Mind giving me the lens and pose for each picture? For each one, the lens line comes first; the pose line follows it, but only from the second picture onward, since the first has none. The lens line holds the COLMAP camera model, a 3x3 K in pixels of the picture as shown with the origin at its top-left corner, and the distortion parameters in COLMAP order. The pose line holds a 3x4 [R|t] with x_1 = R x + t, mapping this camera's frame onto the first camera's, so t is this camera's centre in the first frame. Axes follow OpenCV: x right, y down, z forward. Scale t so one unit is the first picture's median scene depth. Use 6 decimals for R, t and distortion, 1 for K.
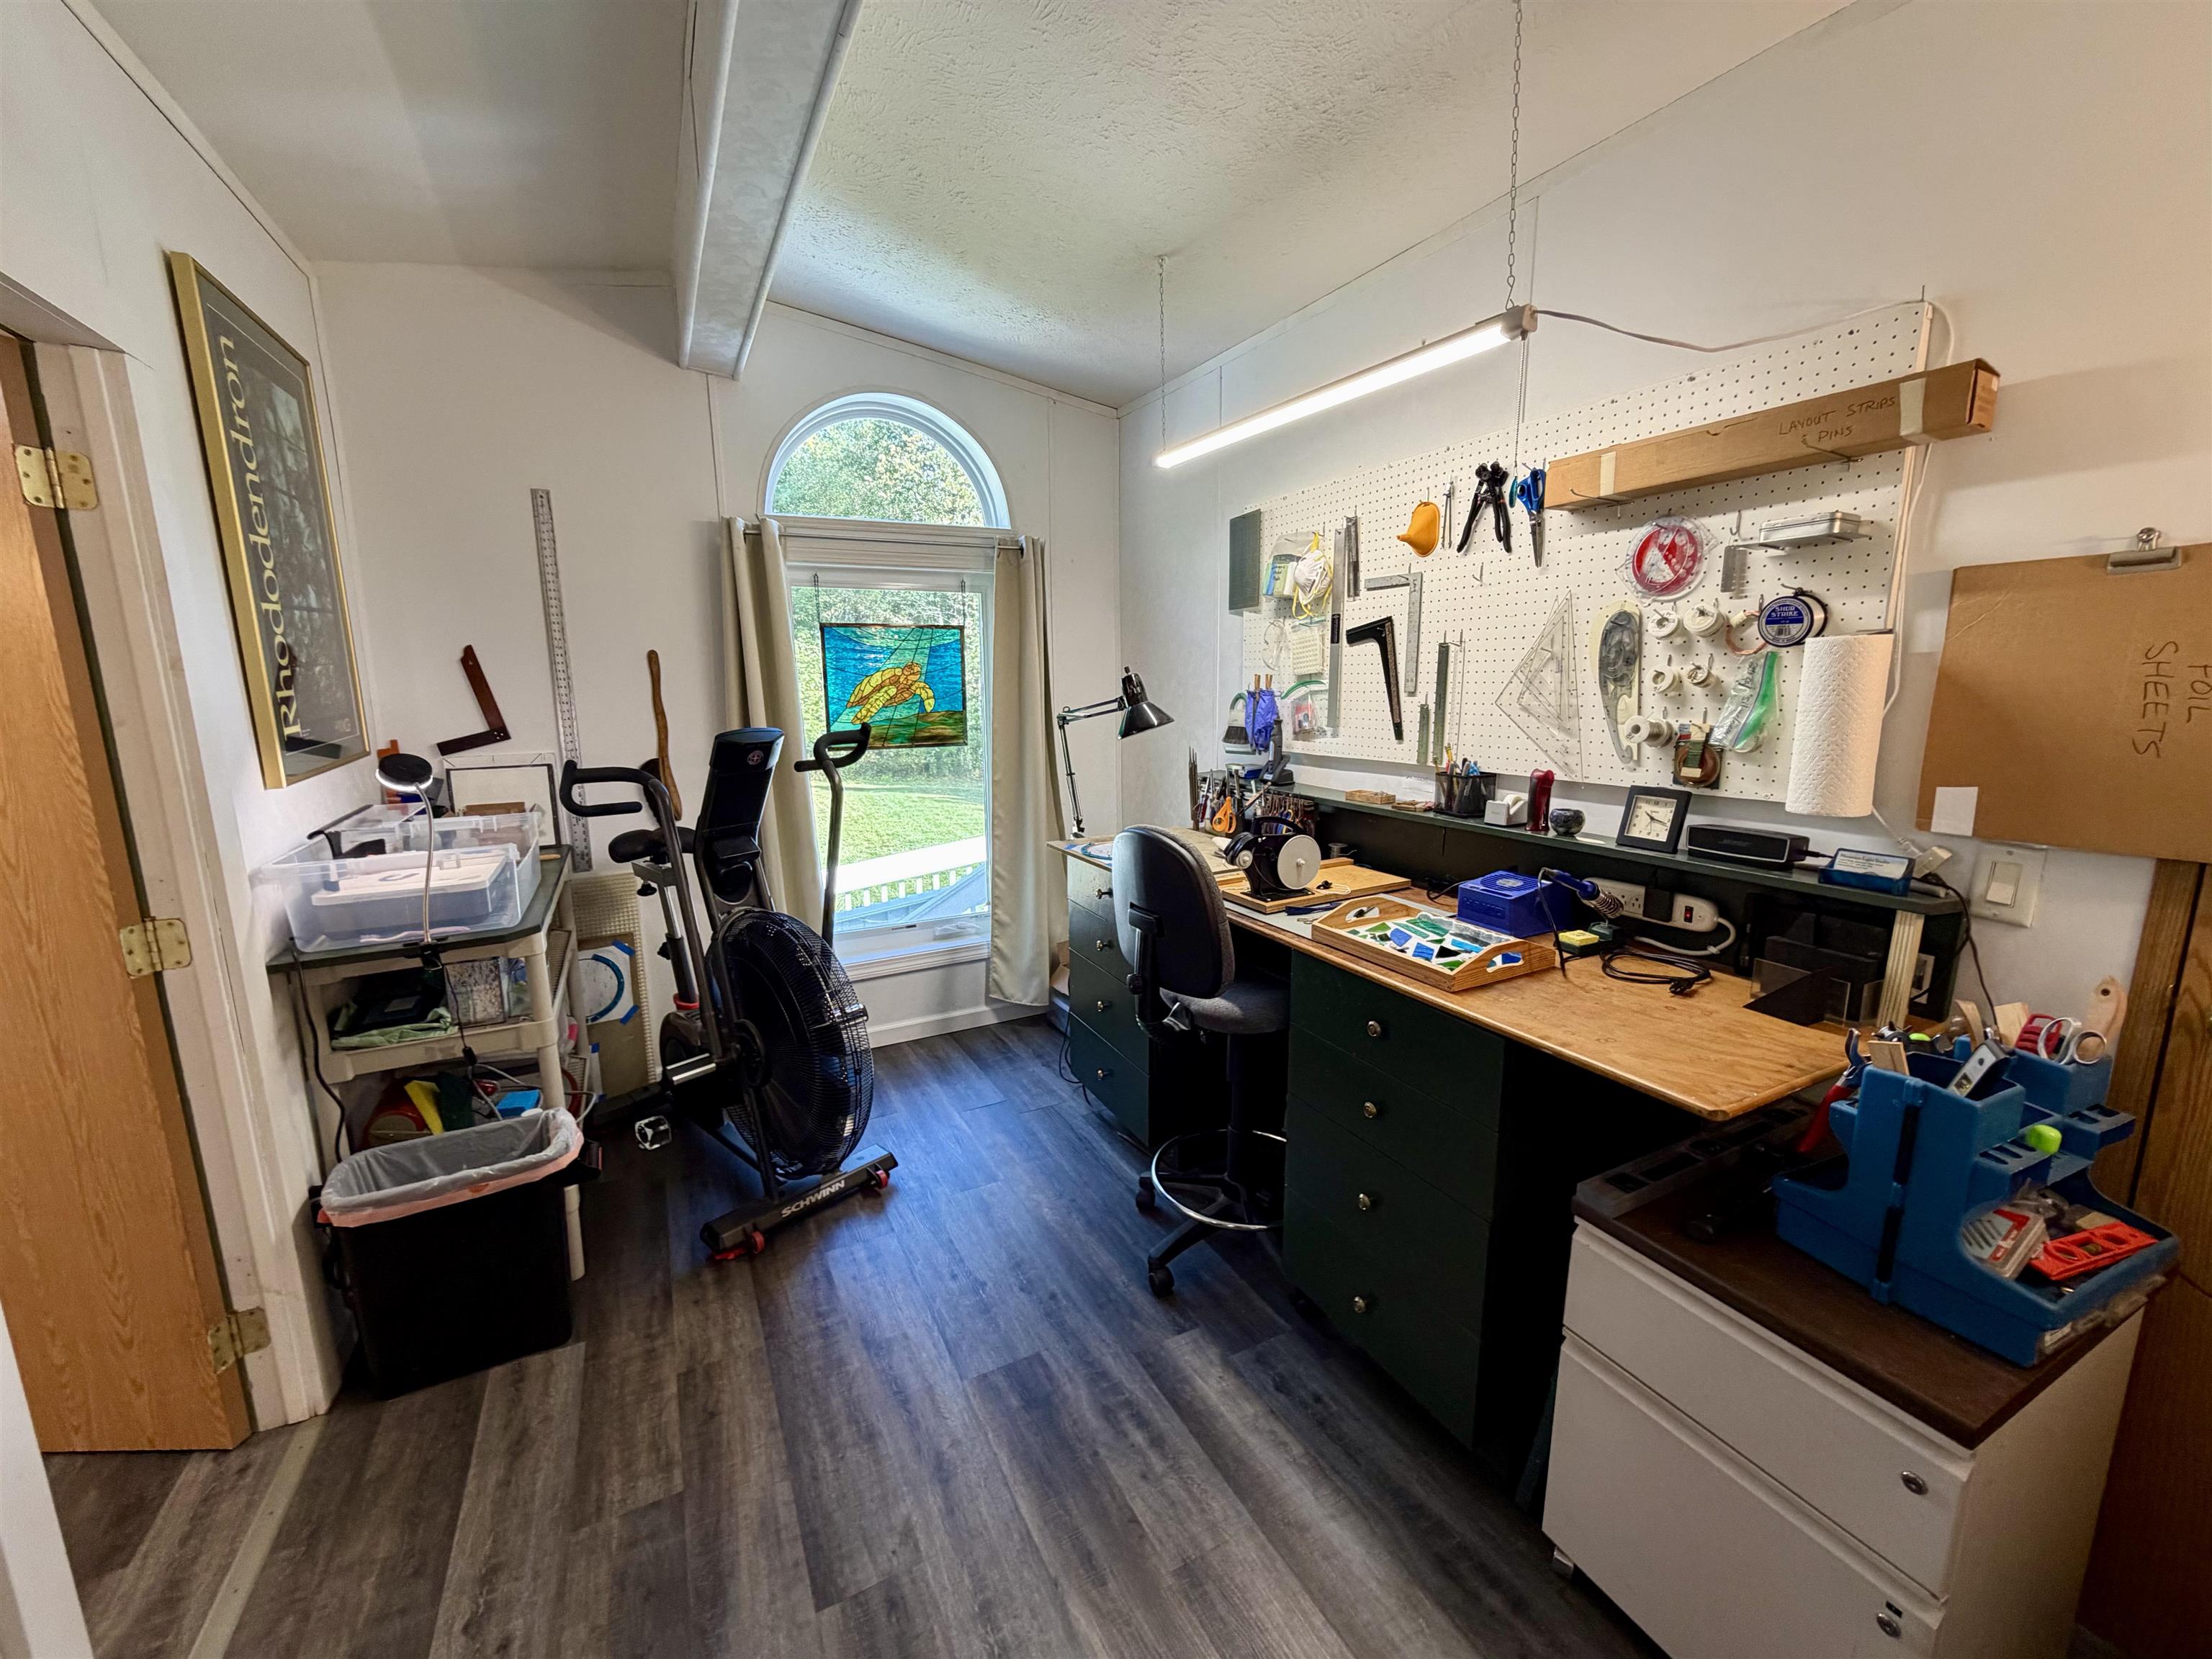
lens RADIAL K [[880.6, 0, 1106.0], [0, 880.6, 829.5], [0, 0, 1]] dist [-0.002462, 0.000395]
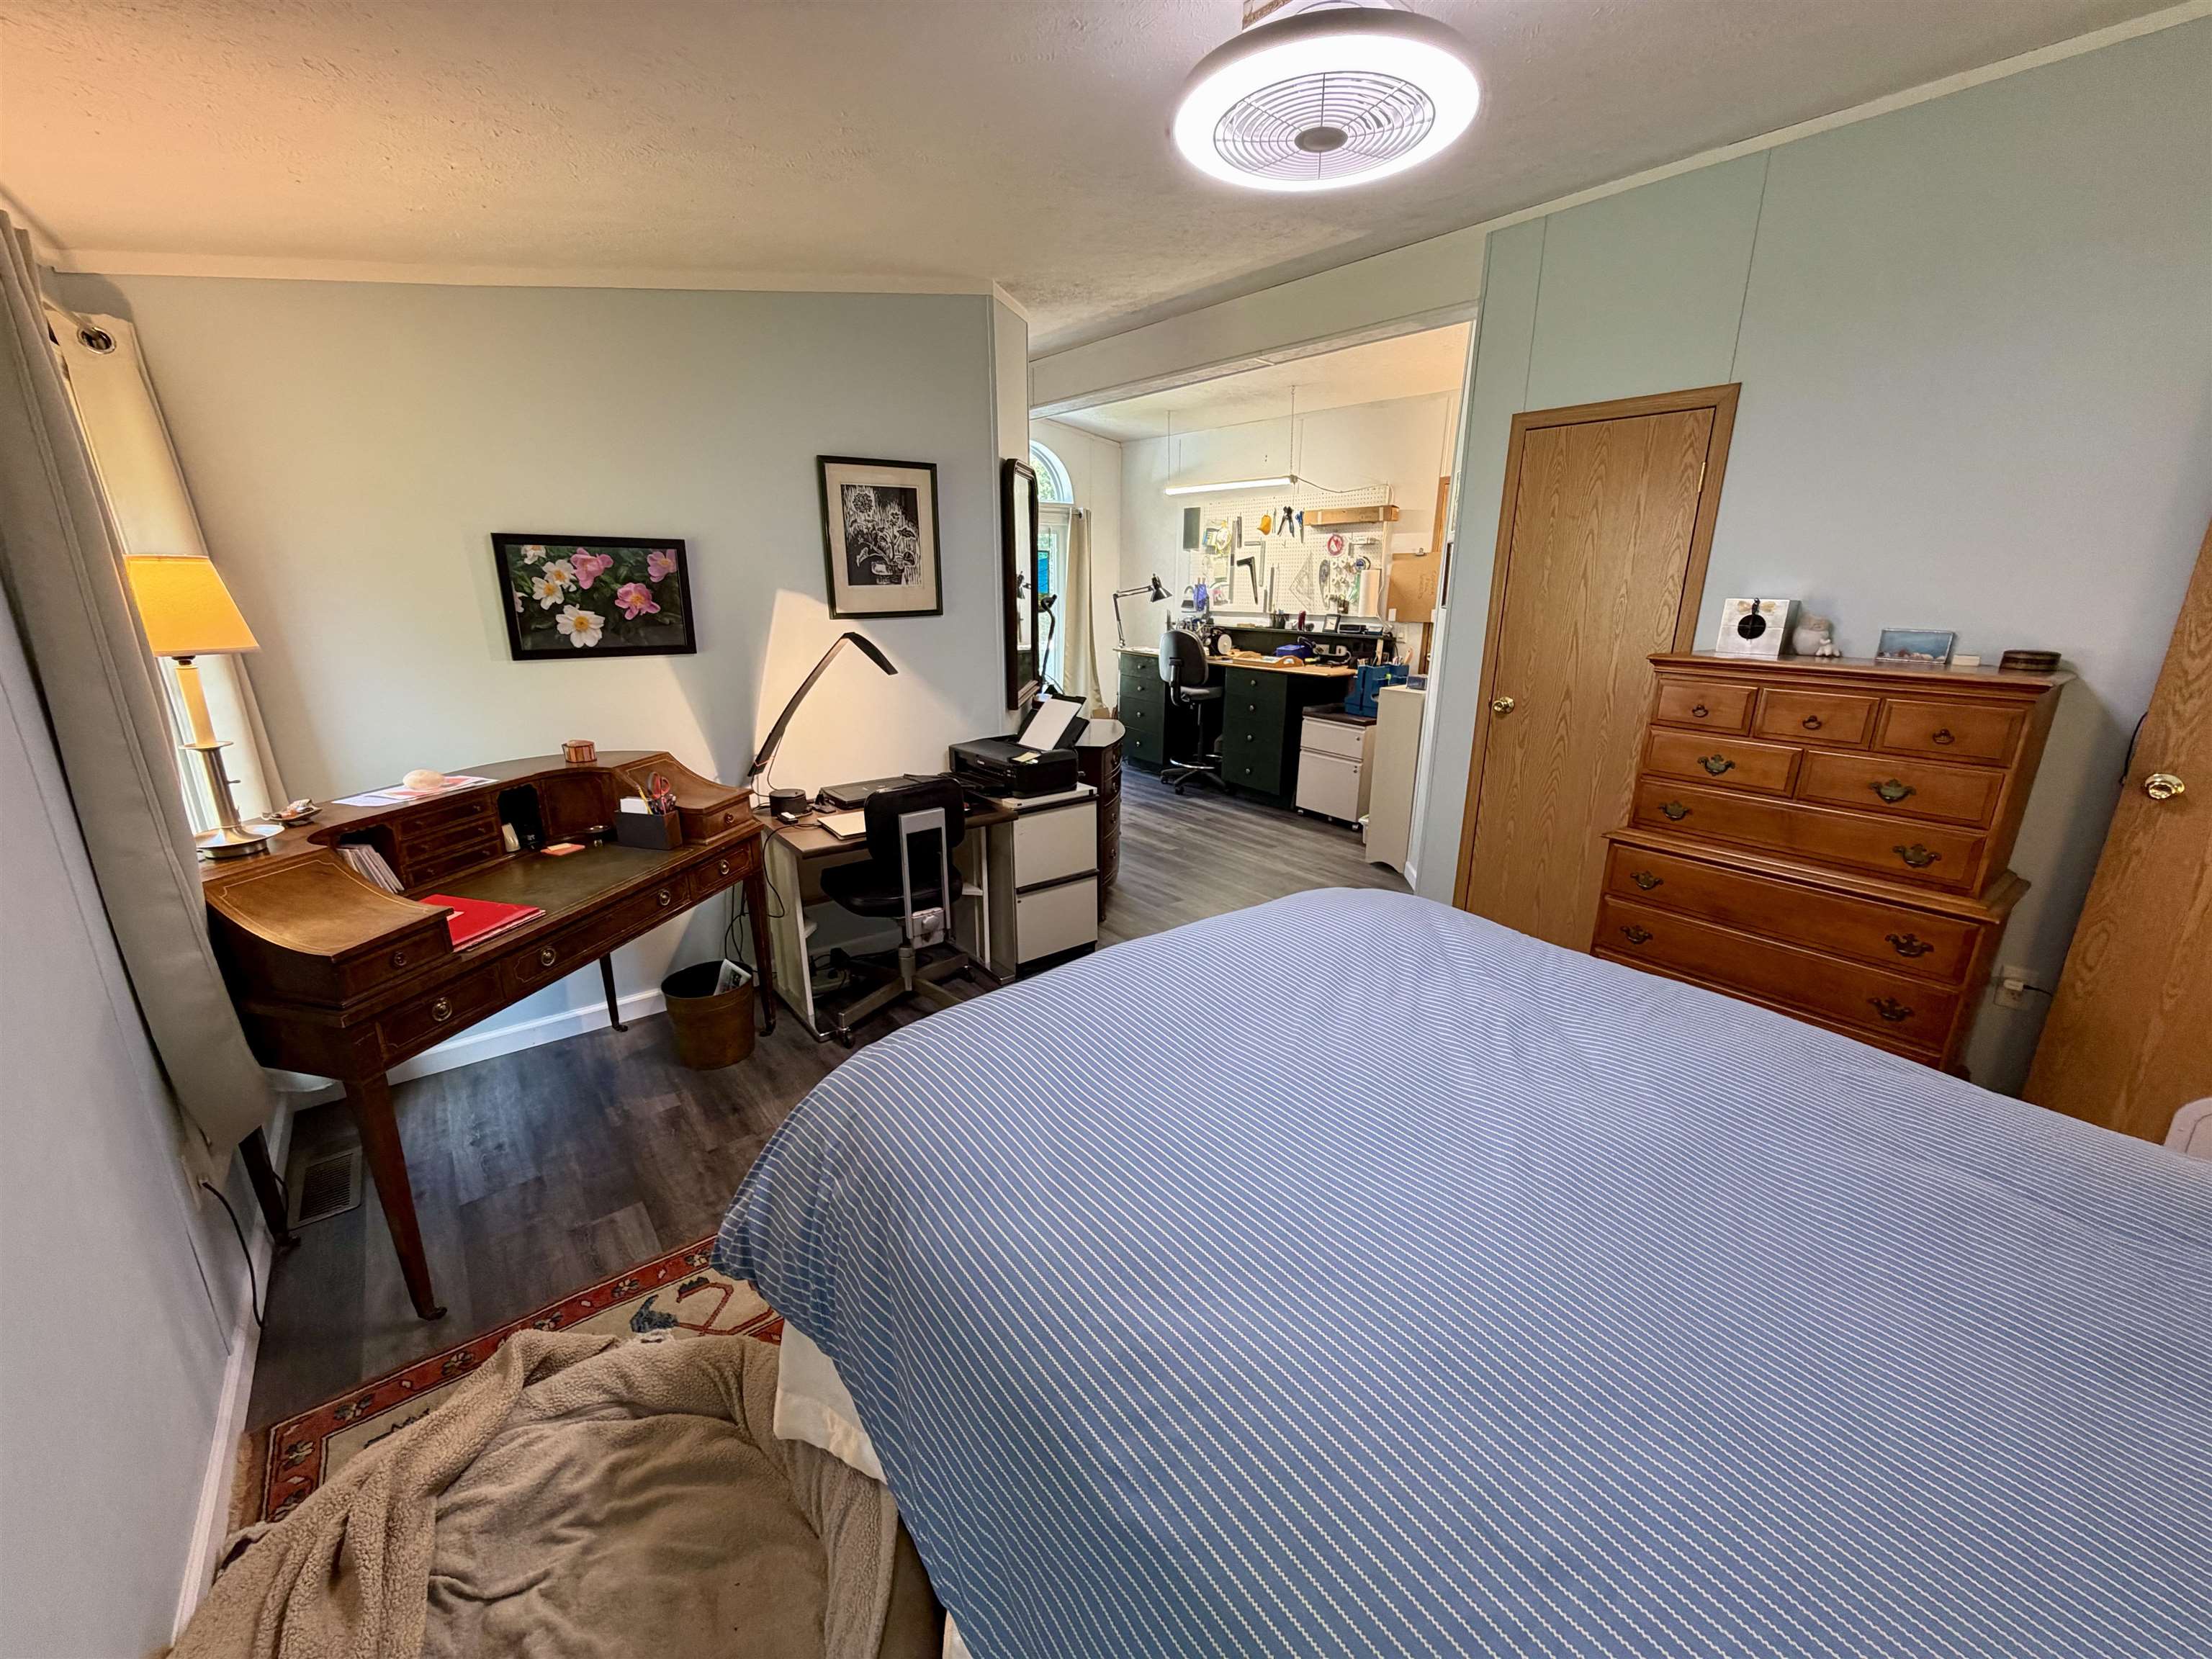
lens RADIAL K [[881.3, 0, 1109.2], [0, 881.3, 828.1], [0, 0, 1]] dist [0.000613, 0.000089]
pose [[0.982470, -0.032021, 0.183652, -0.708915], [0.013332, 0.994684, 0.102109, 0.339688], [-0.185945, -0.097871, 0.977674, -1.831442]]
